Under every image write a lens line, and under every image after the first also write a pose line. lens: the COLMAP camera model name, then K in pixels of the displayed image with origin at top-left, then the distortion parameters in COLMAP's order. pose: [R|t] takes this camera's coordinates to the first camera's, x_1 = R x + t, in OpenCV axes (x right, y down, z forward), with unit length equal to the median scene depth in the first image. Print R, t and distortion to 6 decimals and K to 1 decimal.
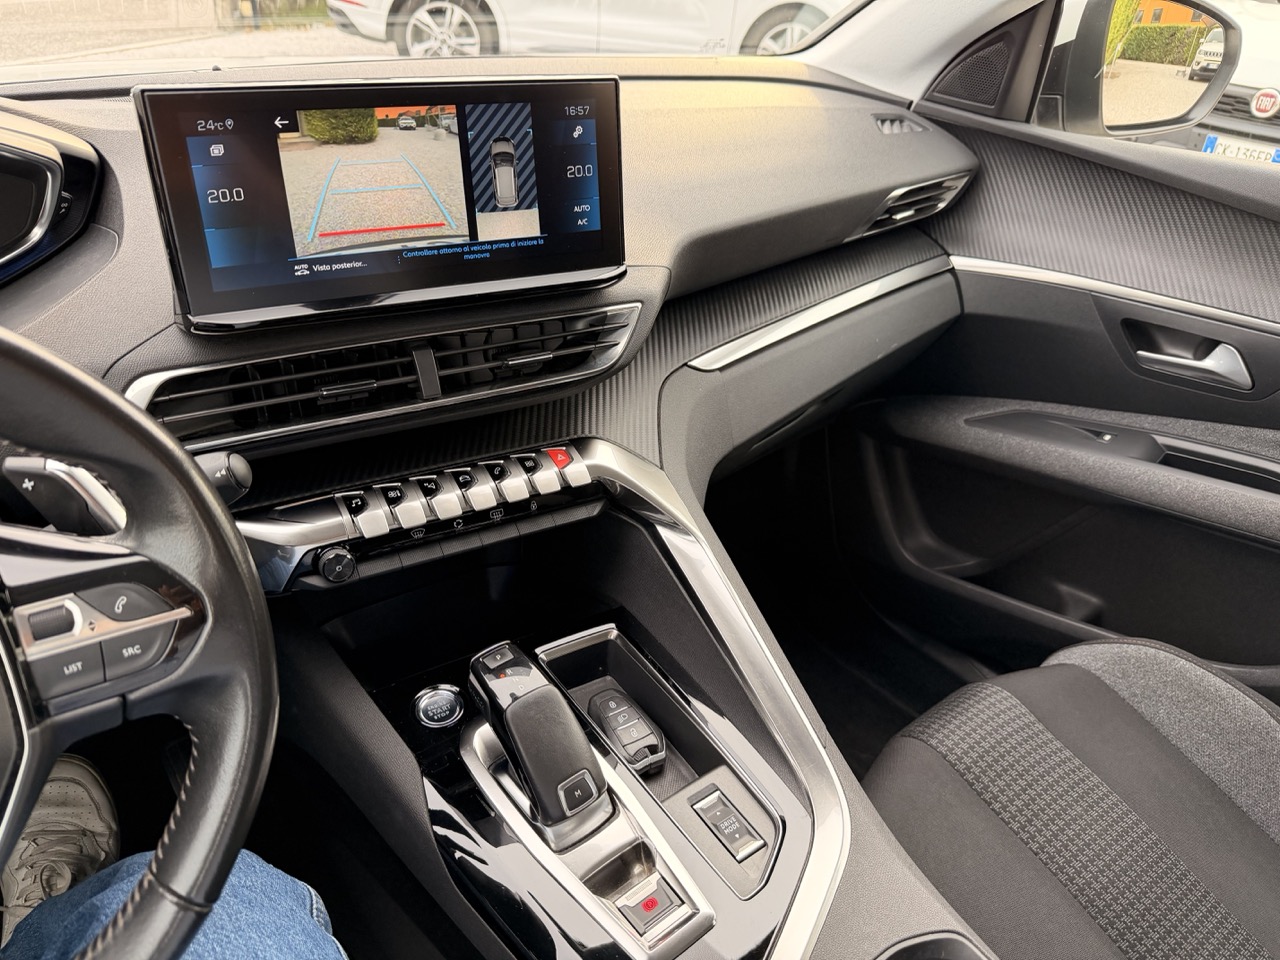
lens RADIAL K [[901.3, 0, 640.0], [0, 901.3, 476.3], [0, 0, 1]] dist [0.110147, -0.177644]
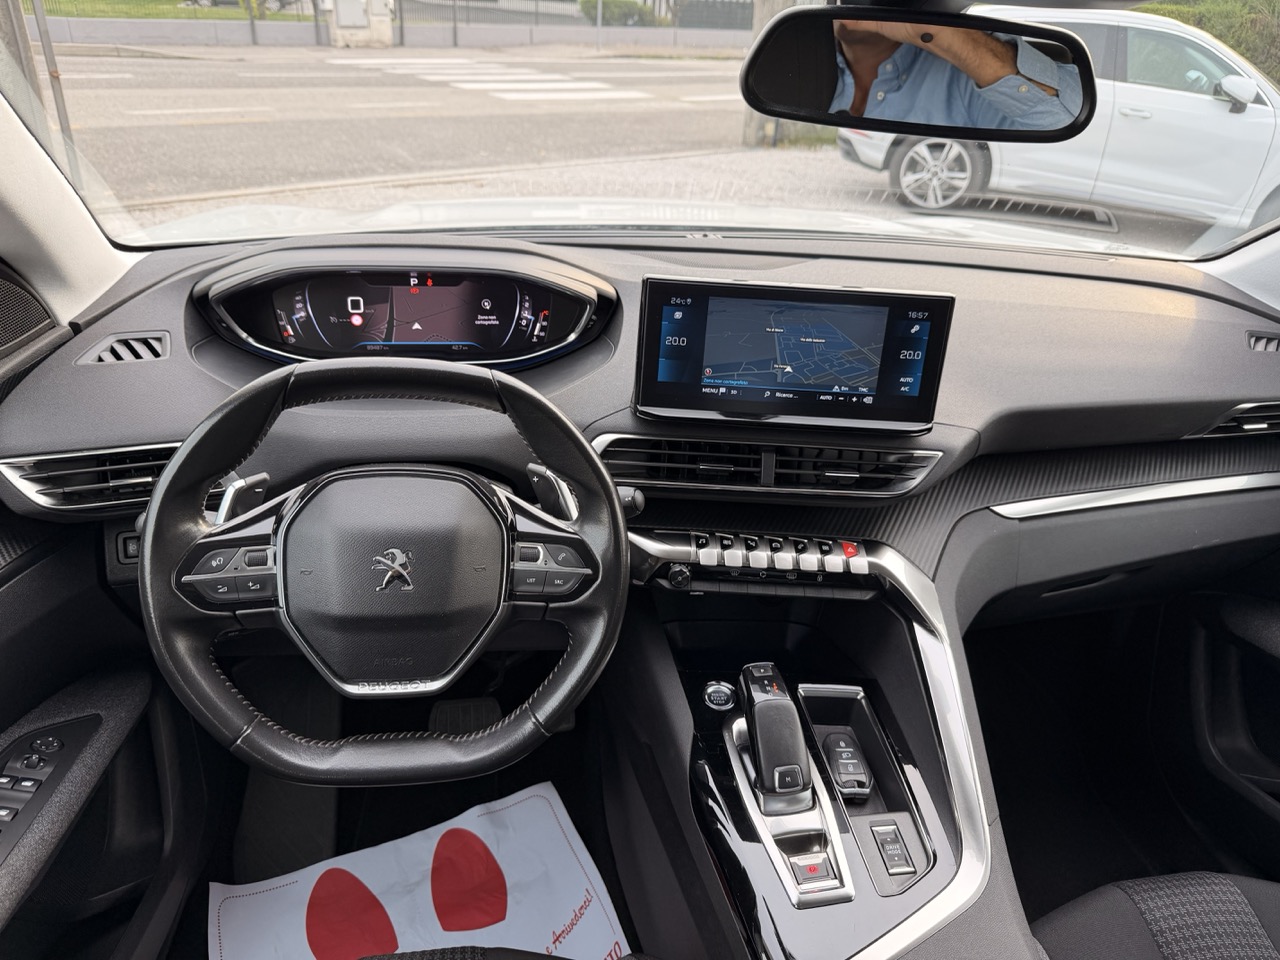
lens RADIAL K [[924.4, 0, 635.6], [0, 924.4, 485.7], [0, 0, 1]] dist [0.009424, -0.002279]
pose [[0.871259, 0.229179, -0.434033, 0.218361], [-0.269003, 0.962617, -0.031703, 0.017350], [0.410542, 0.144378, 0.900339, -0.404316]]
